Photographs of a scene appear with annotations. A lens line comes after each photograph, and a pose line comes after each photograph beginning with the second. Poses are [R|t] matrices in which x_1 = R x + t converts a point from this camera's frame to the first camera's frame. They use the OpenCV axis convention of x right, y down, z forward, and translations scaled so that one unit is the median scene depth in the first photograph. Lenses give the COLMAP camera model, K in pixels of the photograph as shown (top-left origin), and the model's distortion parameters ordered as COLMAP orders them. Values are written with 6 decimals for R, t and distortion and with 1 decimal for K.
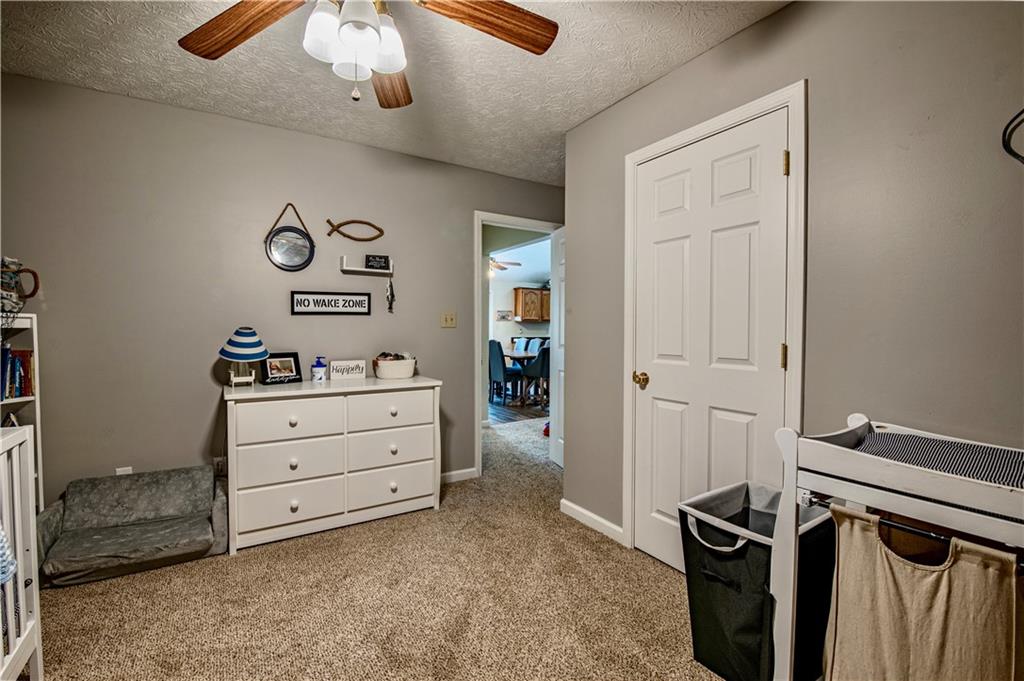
lens RADIAL K [[444.2, 0, 504.3], [0, 444.2, 339.9], [0, 0, 1]] dist [-0.005072, -0.008060]
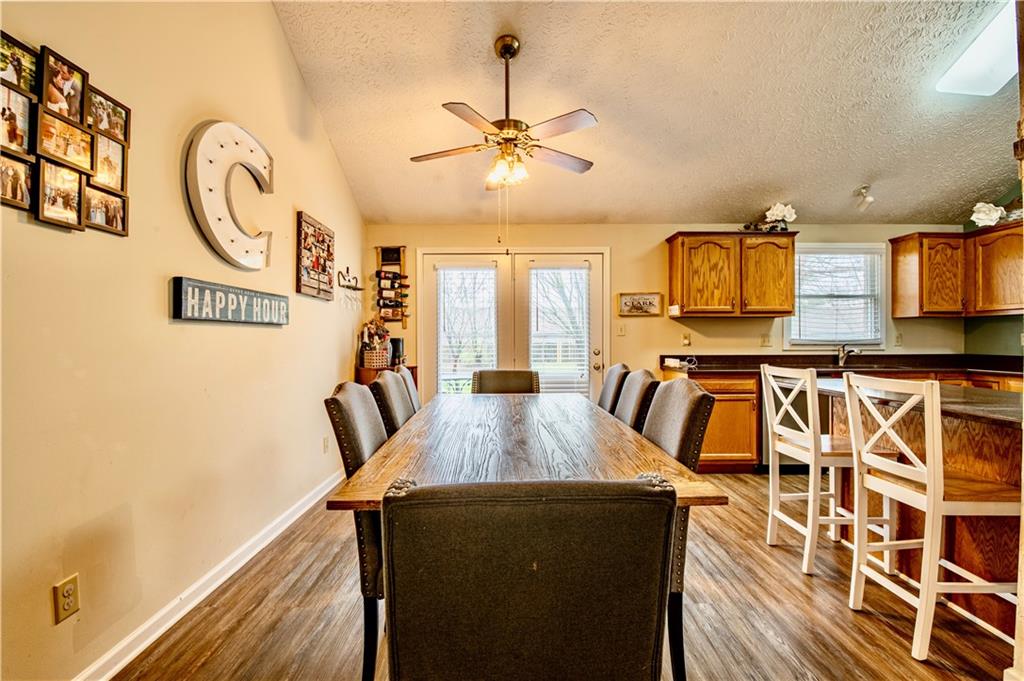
lens RADIAL K [[444.2, 0, 504.6], [0, 444.2, 338.5], [0, 0, 1]] dist [-0.005072, -0.008060]
pose [[0.847366, -0.004679, -0.530988, 0.115291], [-0.008149, 0.999729, -0.021814, -0.011310], [0.530946, 0.022812, 0.847098, 0.563803]]
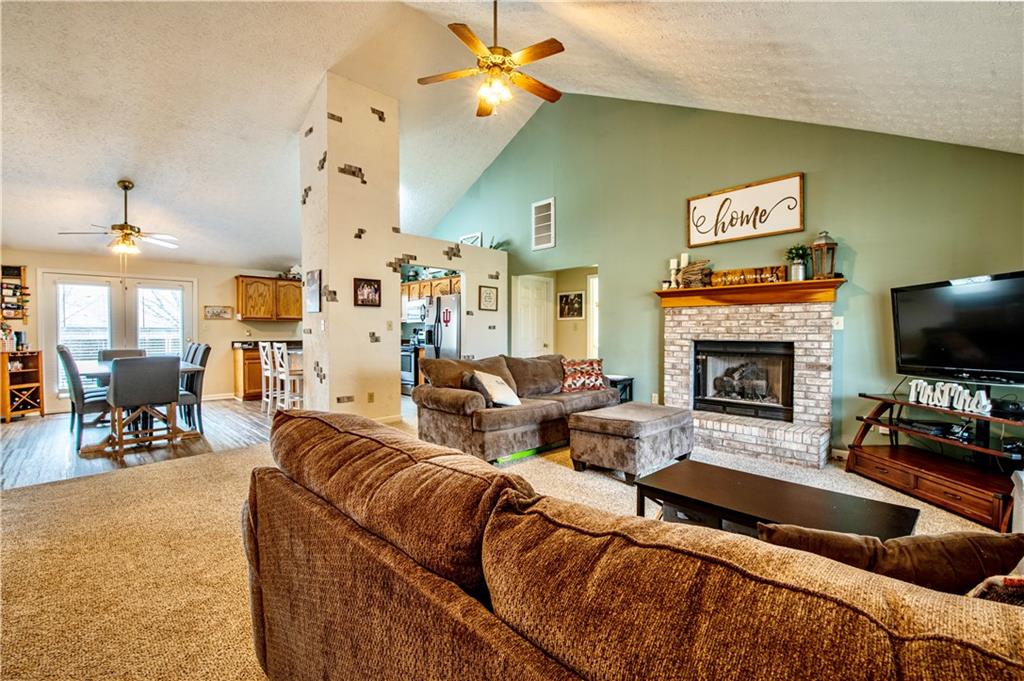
lens RADIAL K [[444.2, 0, 508.9], [0, 444.2, 338.5], [0, 0, 1]] dist [-0.005072, -0.008060]
pose [[0.976799, -0.006529, 0.214057, 0.316195], [0.008903, 0.999909, -0.010126, 0.001100], [-0.213971, 0.011797, 0.976769, 0.164518]]
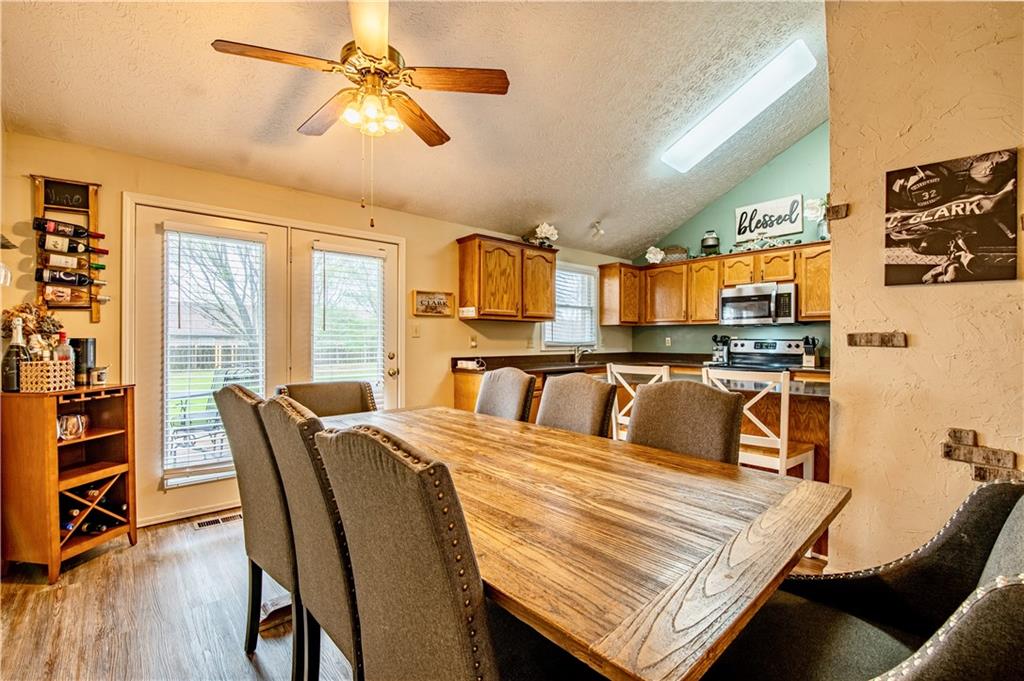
lens RADIAL K [[444.2, 0, 507.6], [0, 444.2, 338.2], [0, 0, 1]] dist [-0.005072, -0.008060]
pose [[0.986479, -0.001154, 0.163884, -0.000369], [0.006011, 0.999557, -0.029147, -0.011515], [-0.163778, 0.029738, 0.986049, 0.587692]]
